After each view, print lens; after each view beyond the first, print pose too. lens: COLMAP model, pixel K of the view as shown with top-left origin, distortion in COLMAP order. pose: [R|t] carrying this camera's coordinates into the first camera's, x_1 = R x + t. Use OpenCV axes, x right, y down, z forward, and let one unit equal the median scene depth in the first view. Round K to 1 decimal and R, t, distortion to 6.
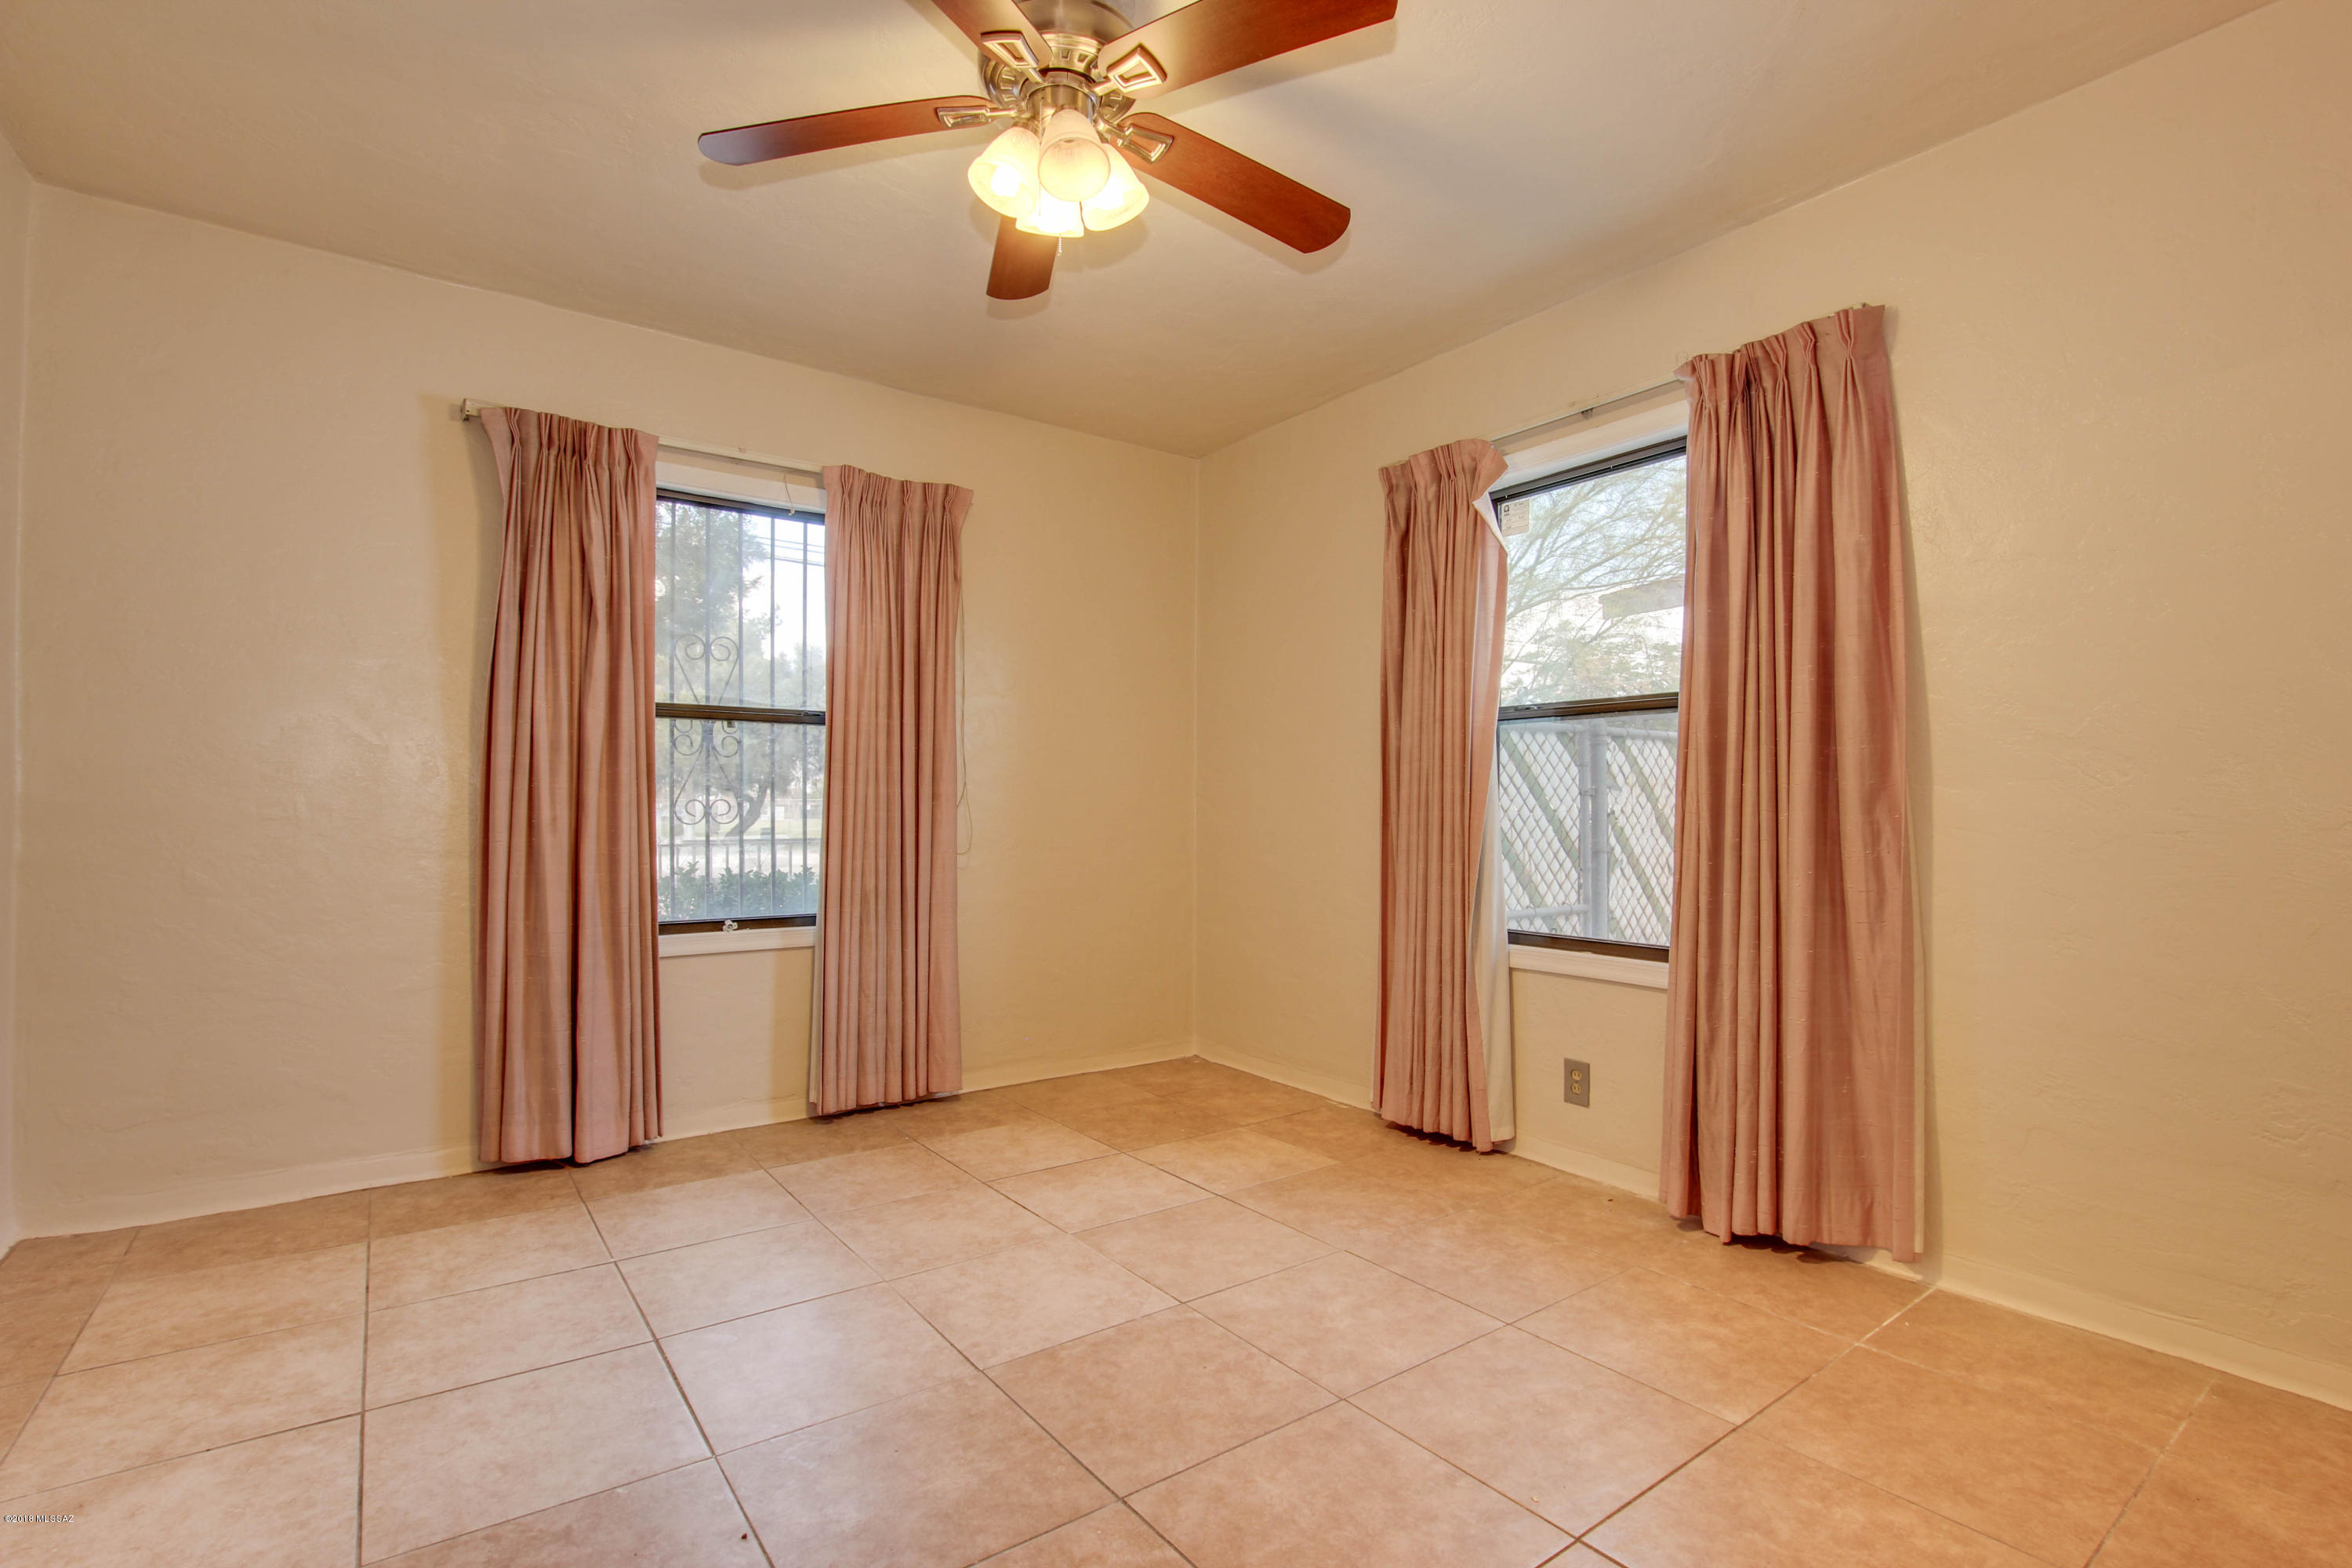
lens RADIAL K [[1096.2, 0, 1185.4], [0, 1096.2, 802.7], [0, 0, 1]] dist [-0.036445, 0.005422]
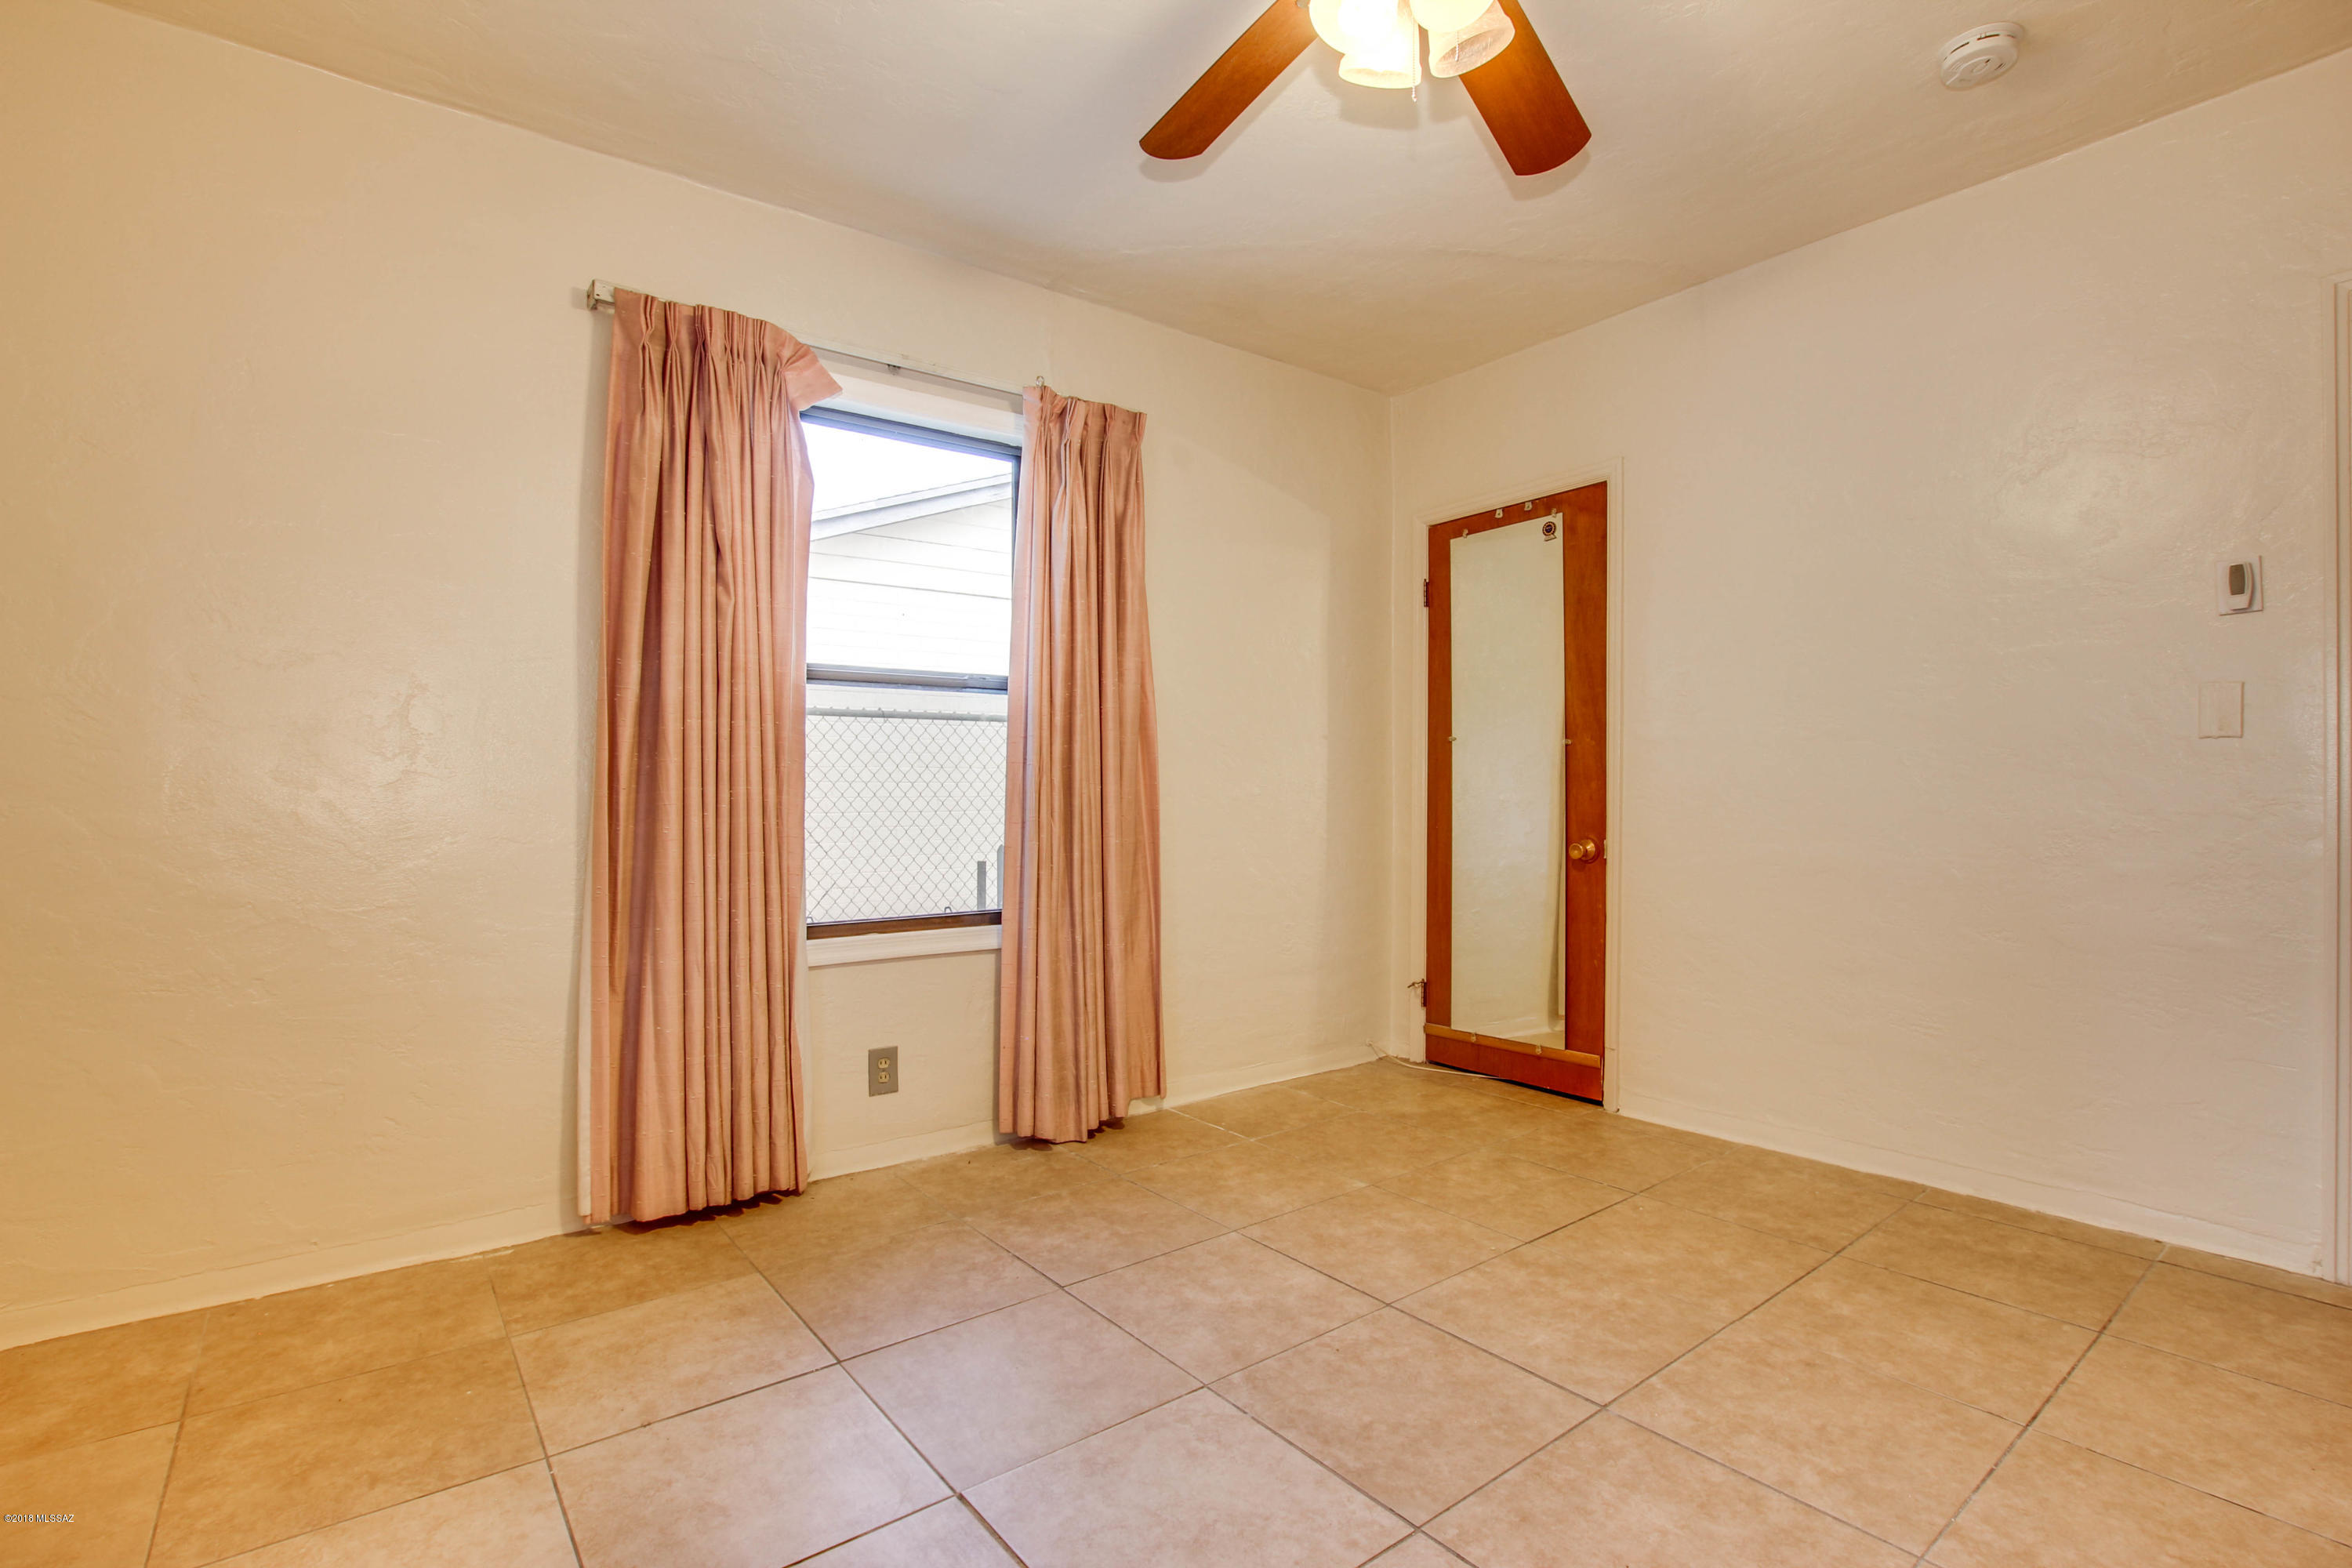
lens RADIAL K [[1096.2, 0, 1185.4], [0, 1096.2, 802.7], [0, 0, 1]] dist [-0.036445, 0.005422]
pose [[-0.024016, -0.018401, 0.999542, -0.801373], [-0.002708, 0.999828, 0.018341, 0.006426], [-0.999708, -0.002267, -0.024062, 1.024718]]
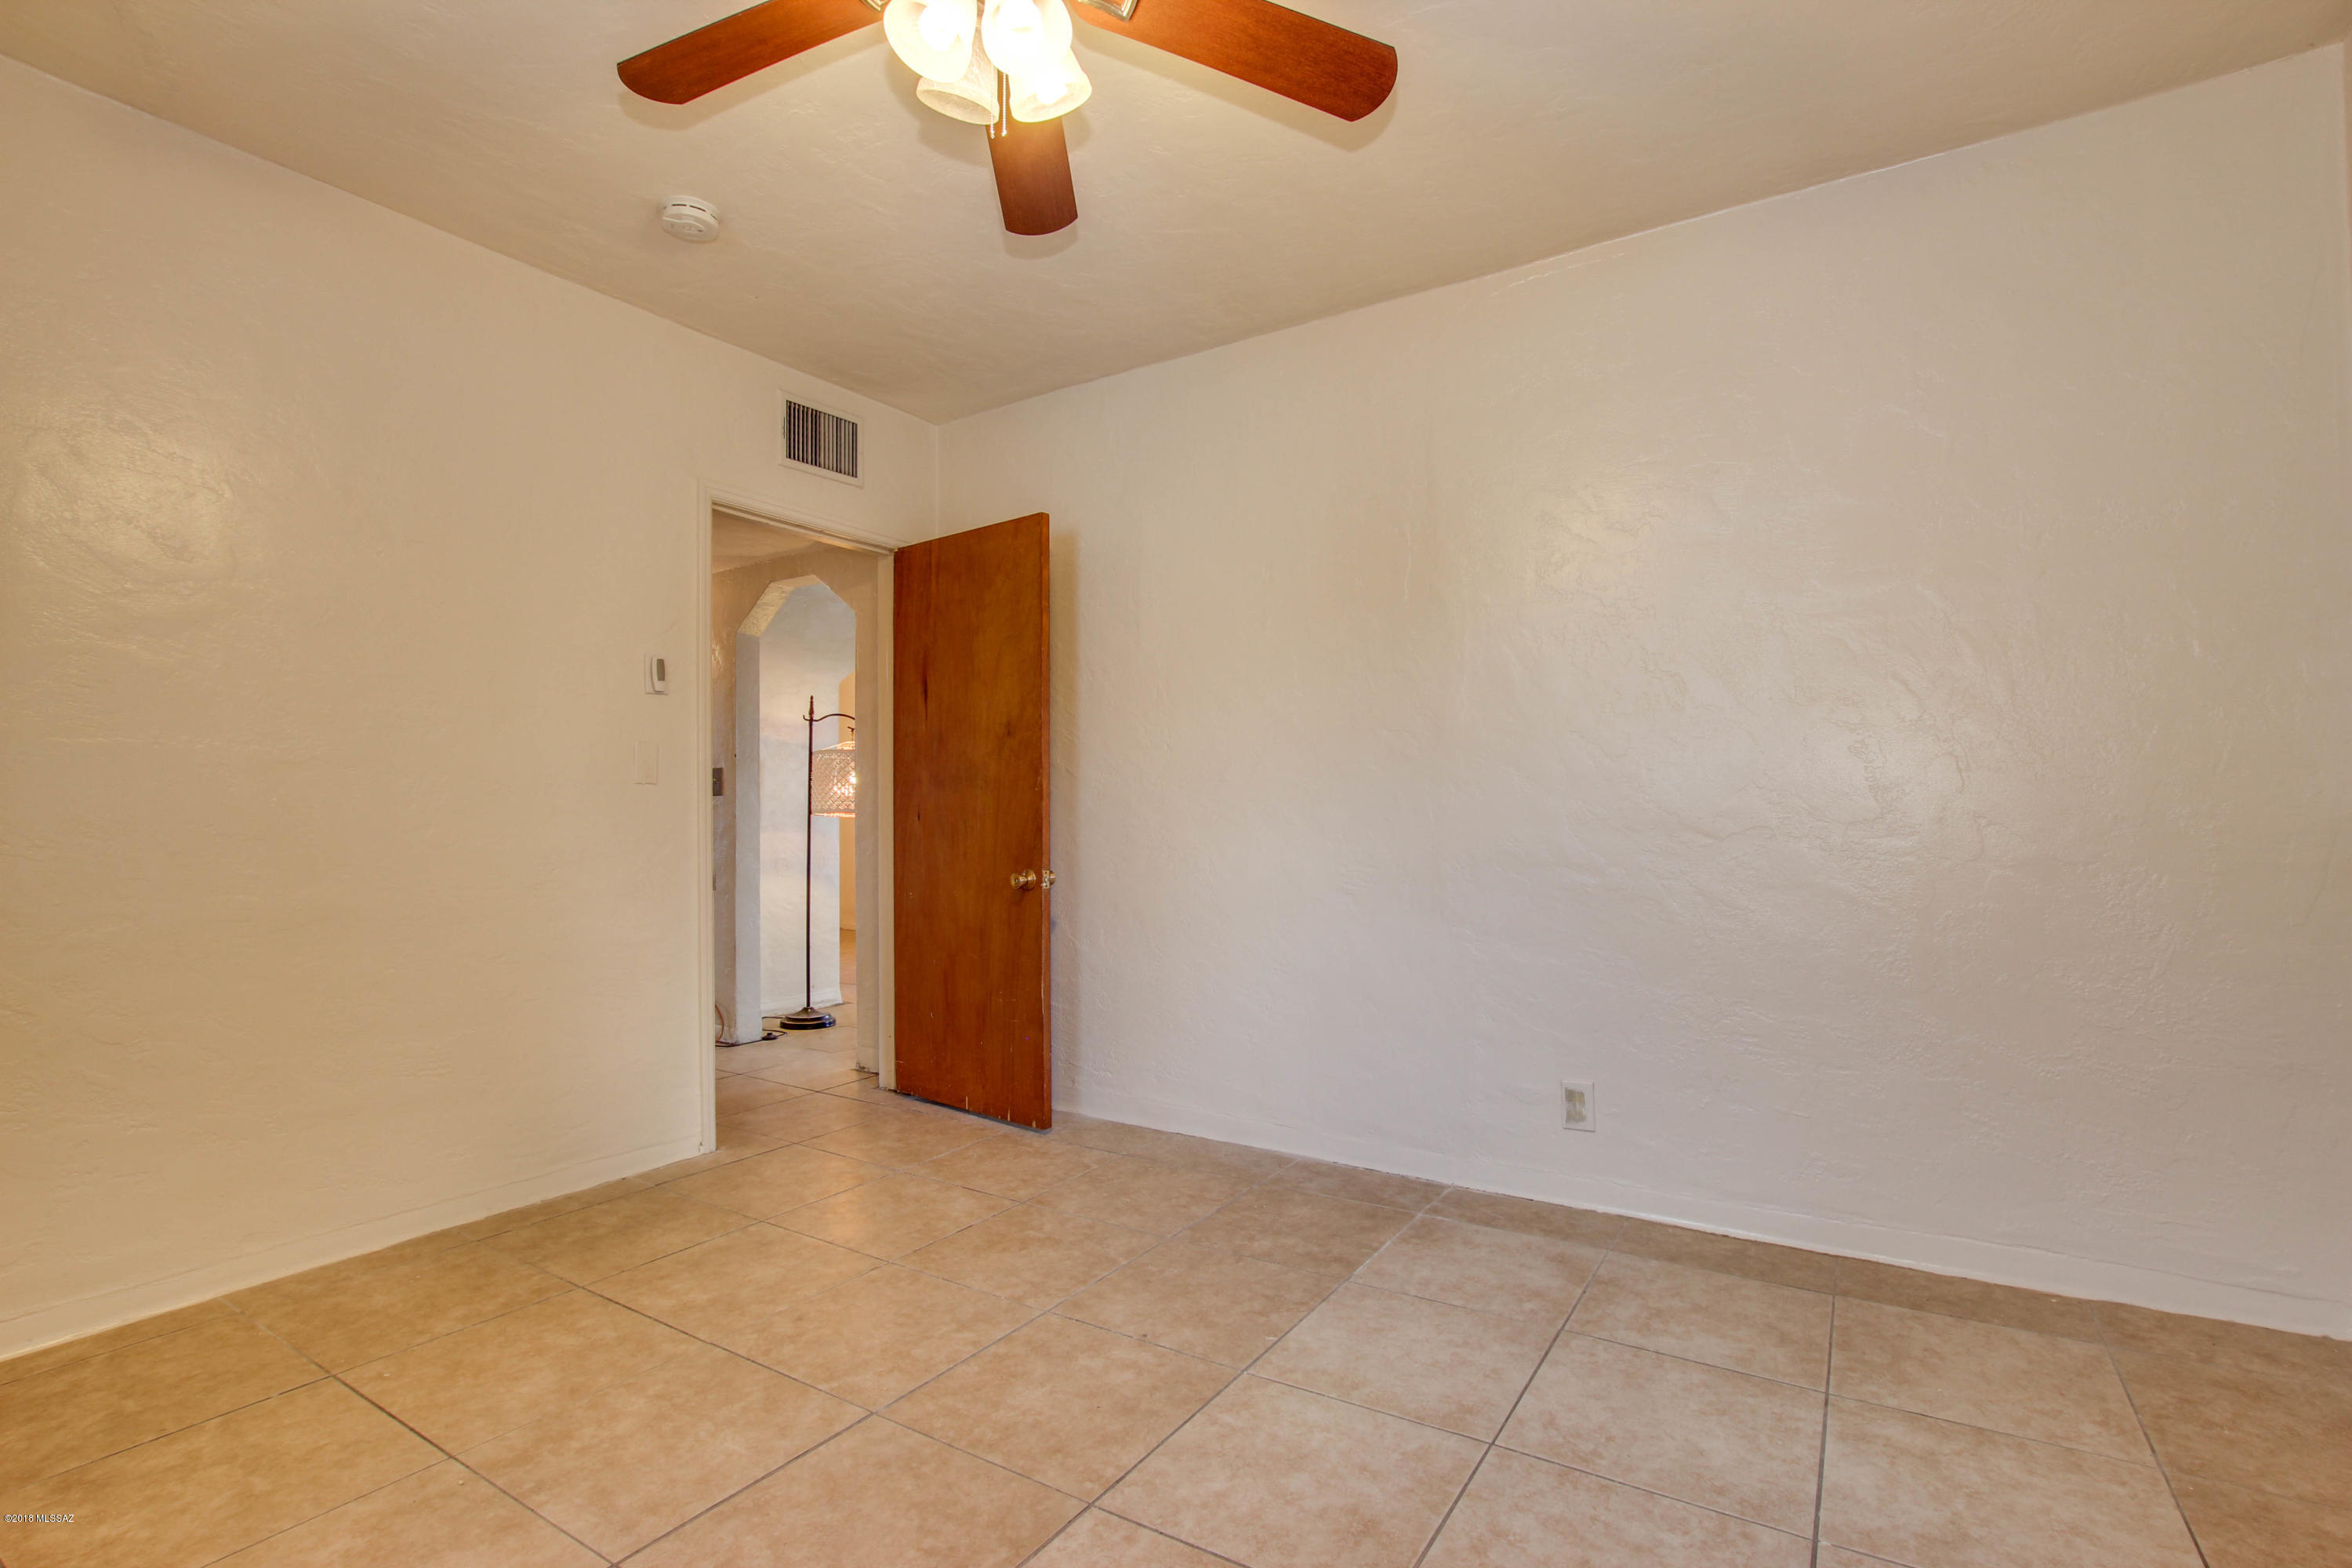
lens RADIAL K [[1096.2, 0, 1185.4], [0, 1096.2, 802.7], [0, 0, 1]] dist [-0.036445, 0.005422]
pose [[-0.932720, -0.004236, -0.360576, 0.034246], [0.002418, 0.999835, -0.018000, 0.011753], [0.360593, -0.017661, -0.932556, 1.552971]]
